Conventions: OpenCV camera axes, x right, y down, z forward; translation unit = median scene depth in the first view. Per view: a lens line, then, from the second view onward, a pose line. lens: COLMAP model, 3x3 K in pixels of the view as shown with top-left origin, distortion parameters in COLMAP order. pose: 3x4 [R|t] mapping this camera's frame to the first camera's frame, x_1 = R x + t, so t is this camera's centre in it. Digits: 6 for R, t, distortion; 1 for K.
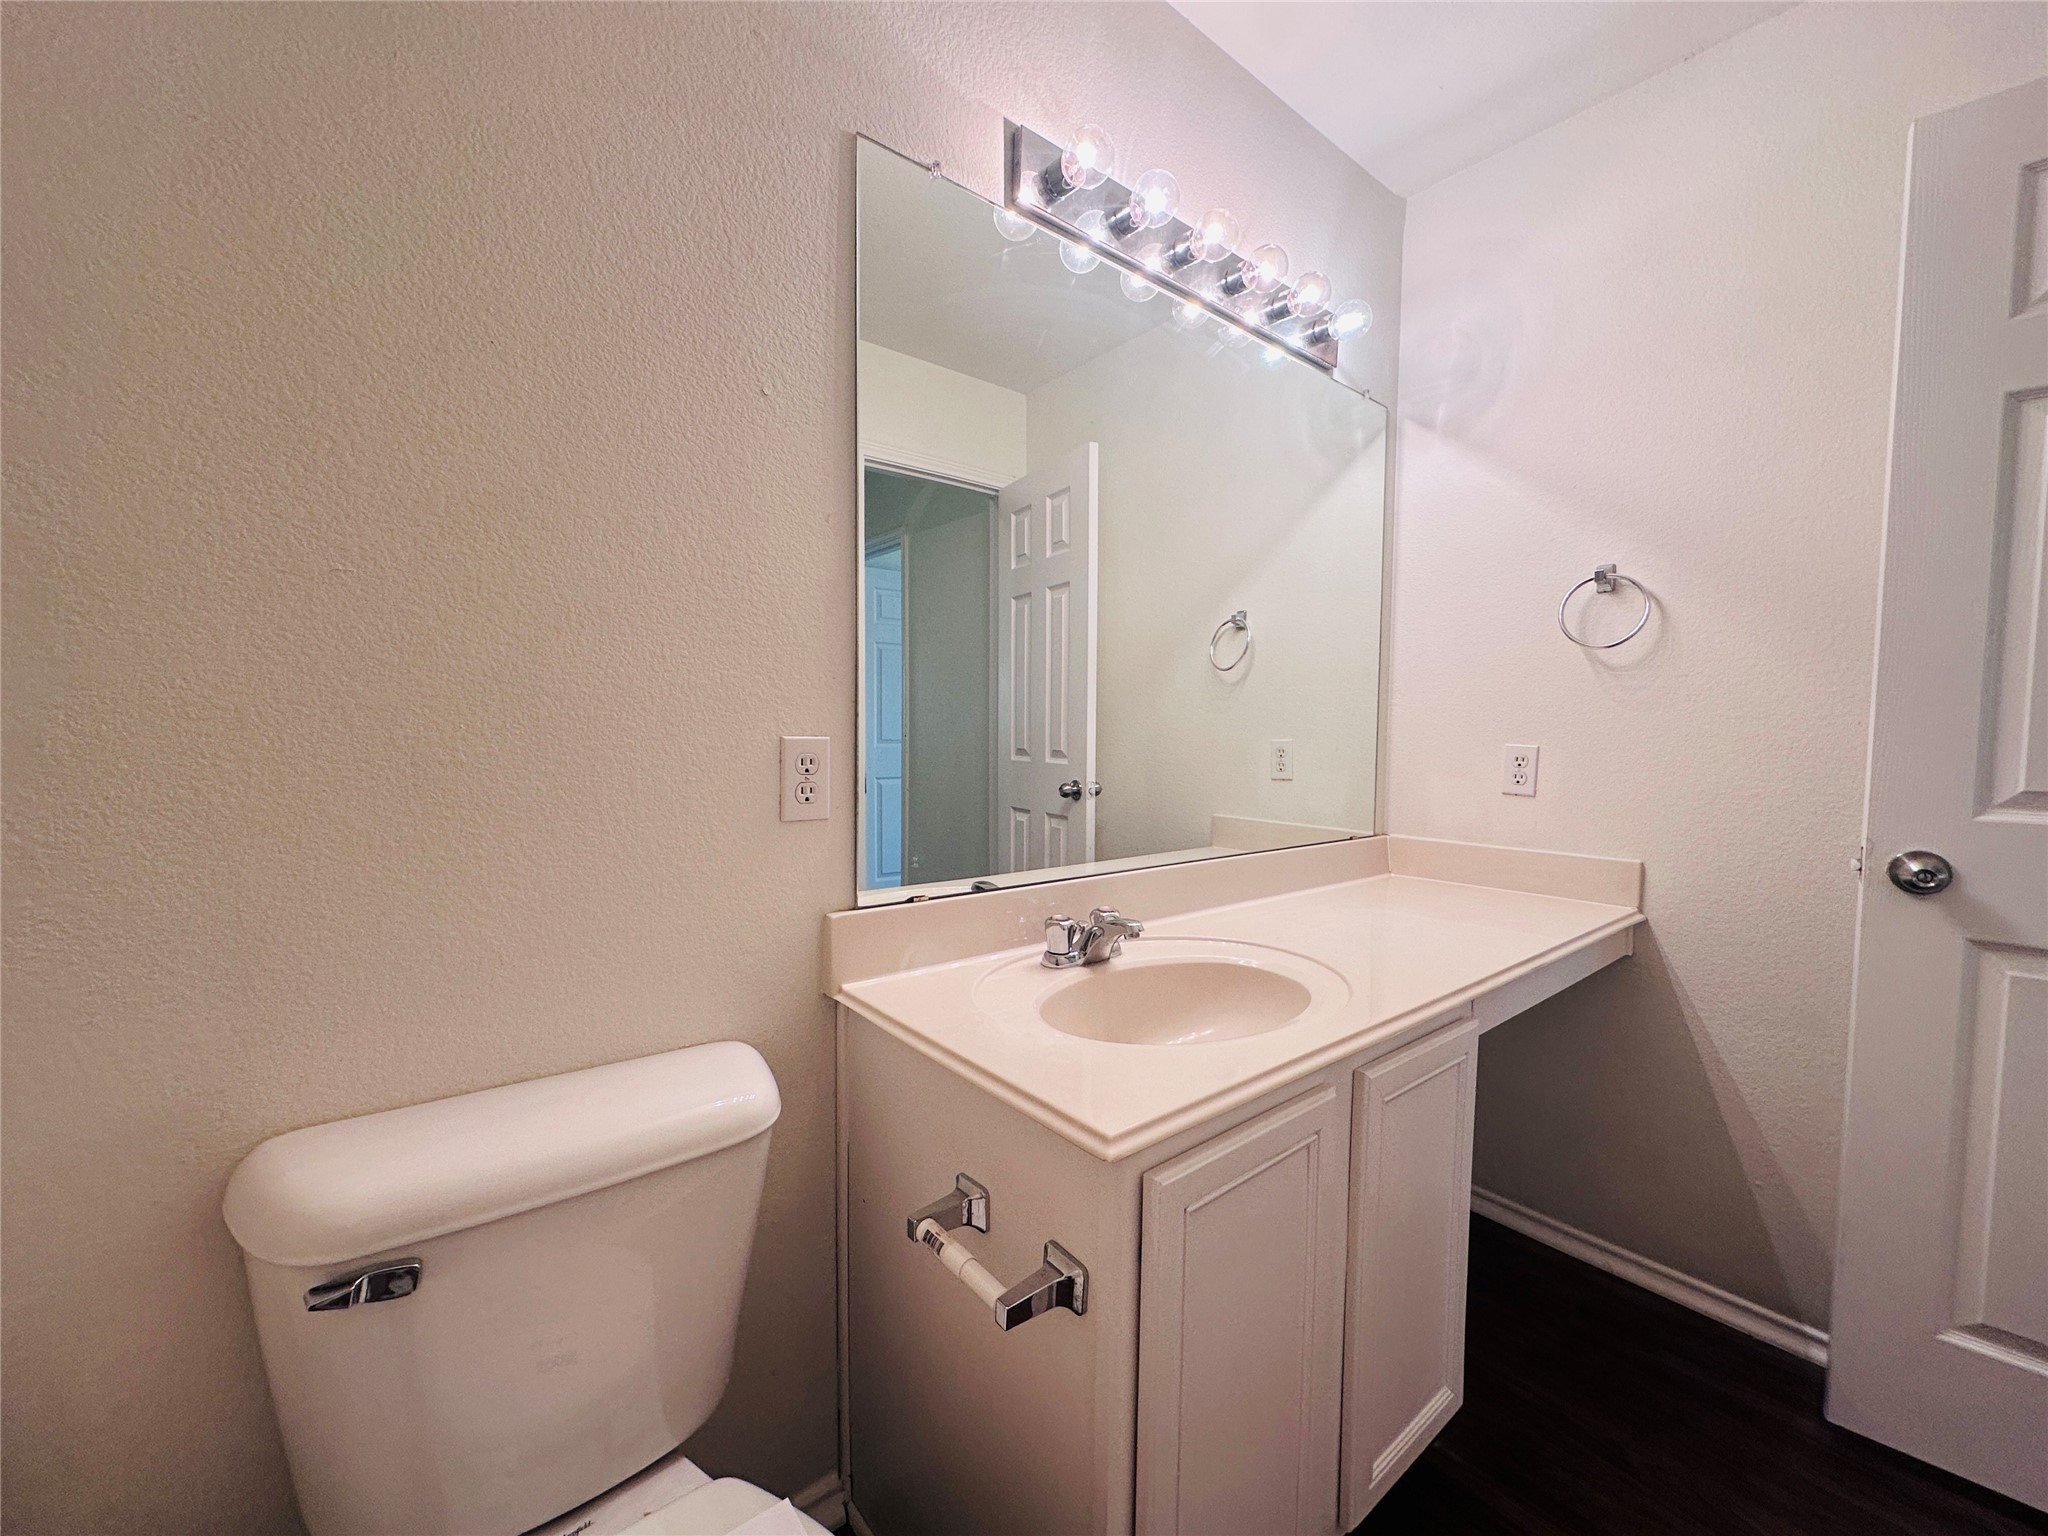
lens RADIAL K [[809.2, 0, 1023.1], [0, 809.2, 767.2], [0, 0, 1]] dist [0.002610, -0.000067]
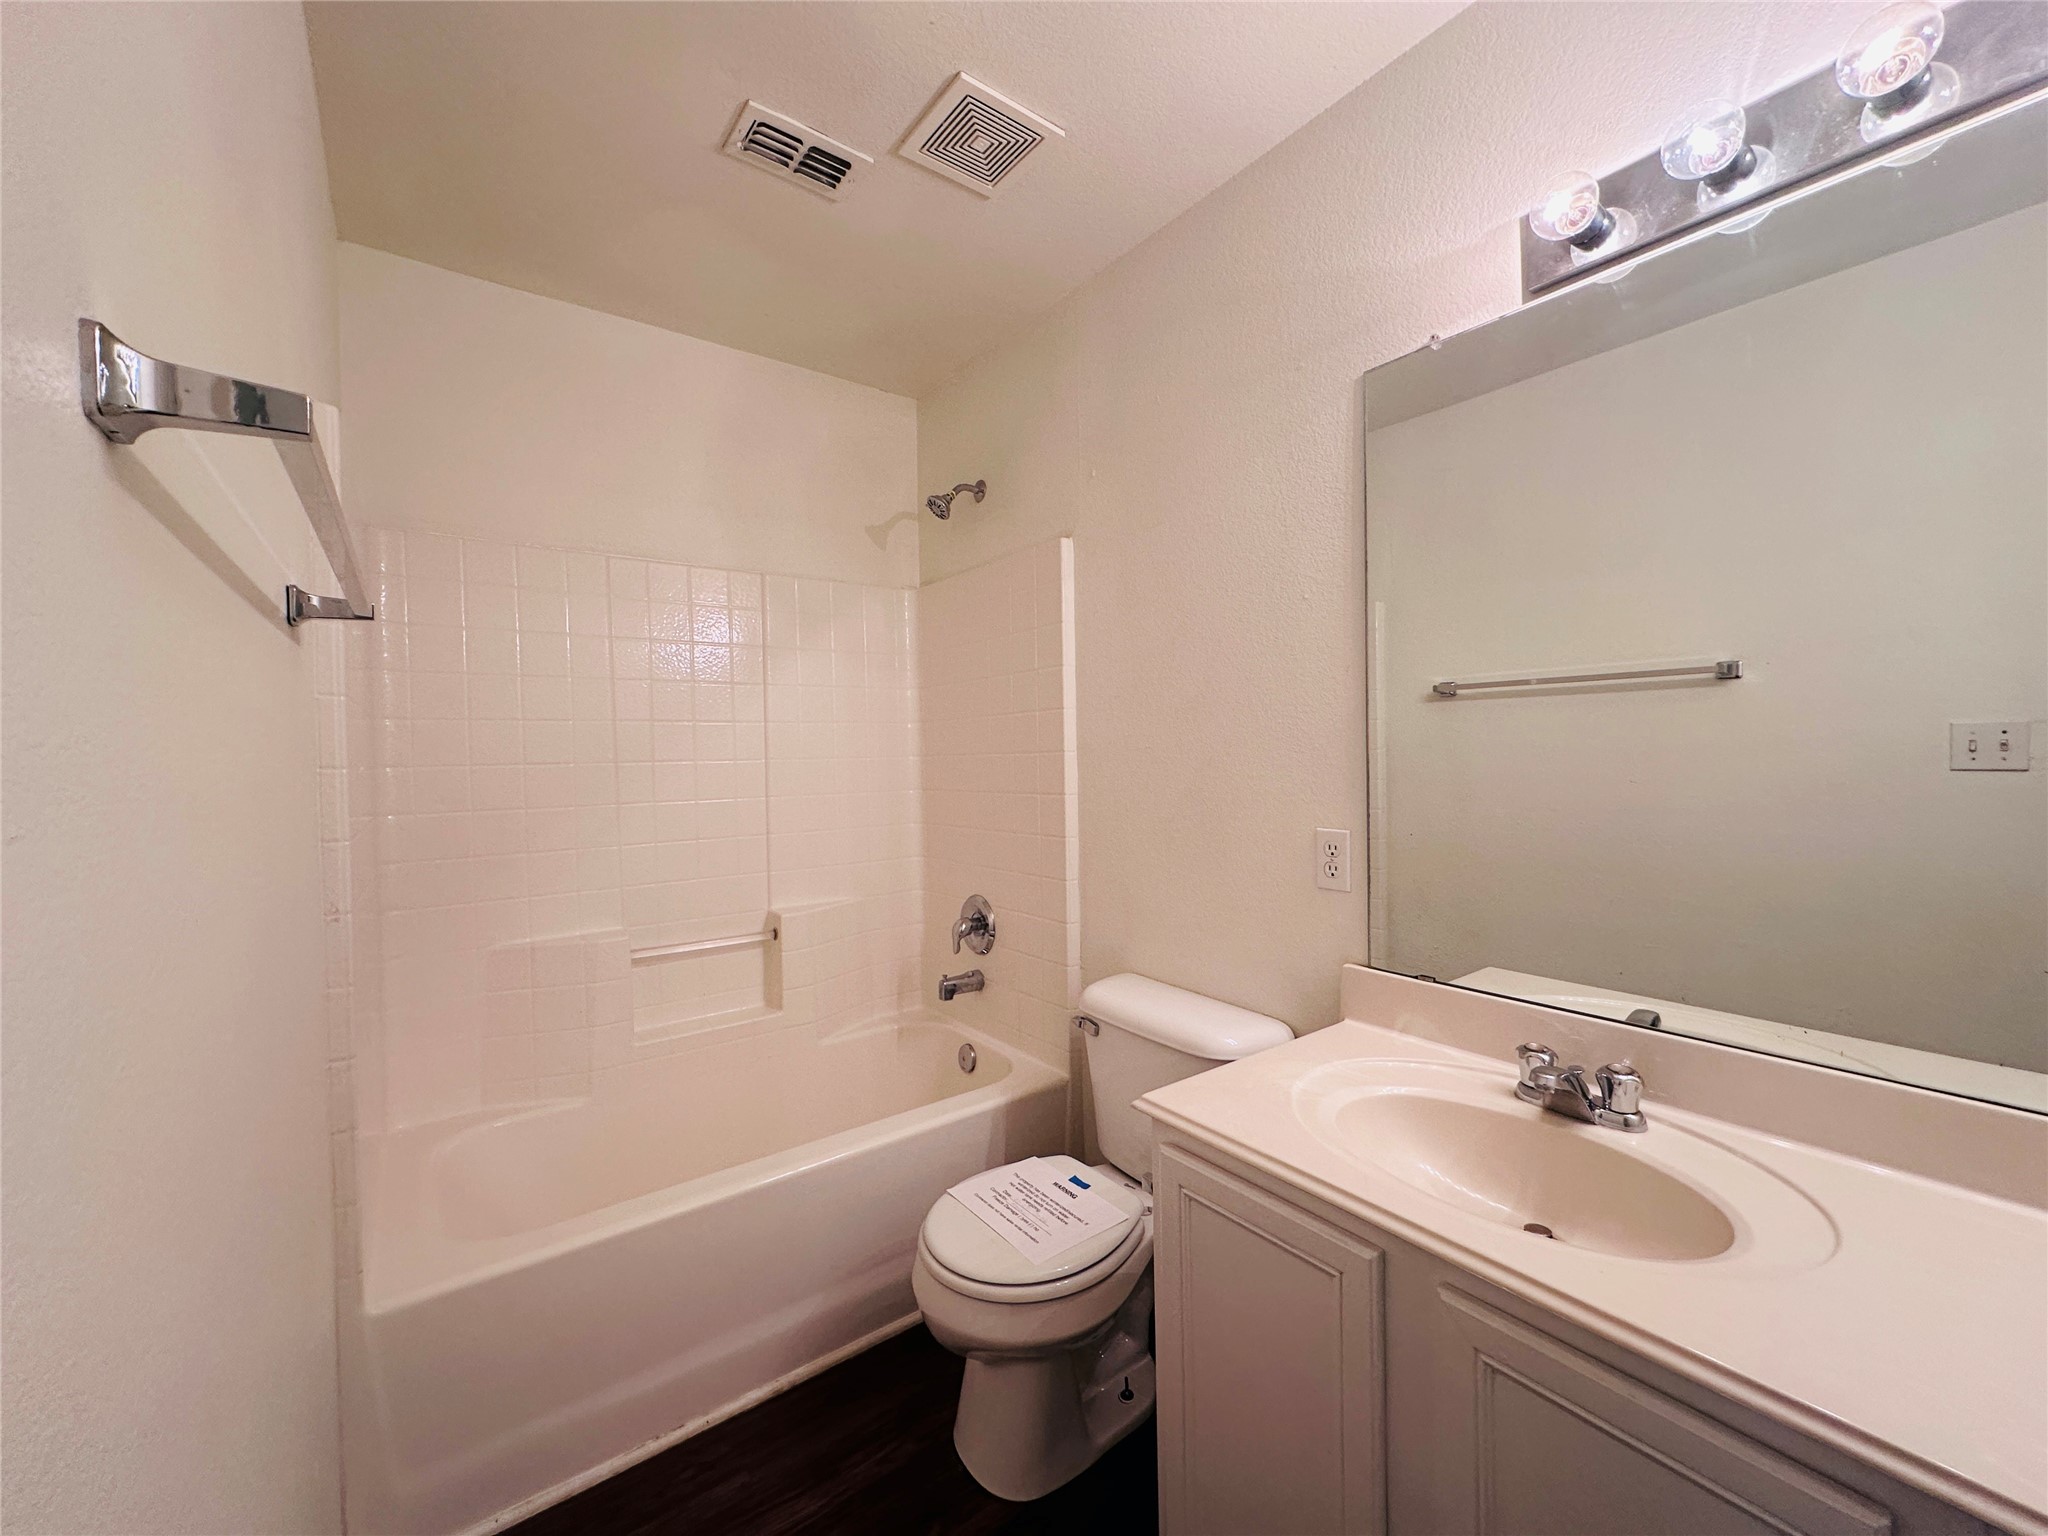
lens RADIAL K [[809.2, 0, 1024.4], [0, 809.2, 767.8], [0, 0, 1]] dist [0.002610, -0.000067]
pose [[-0.038846, 0.003324, -0.999240, 1.132160], [-0.029297, 0.999561, 0.004464, -0.133140], [0.998816, 0.029448, -0.038731, 0.520442]]
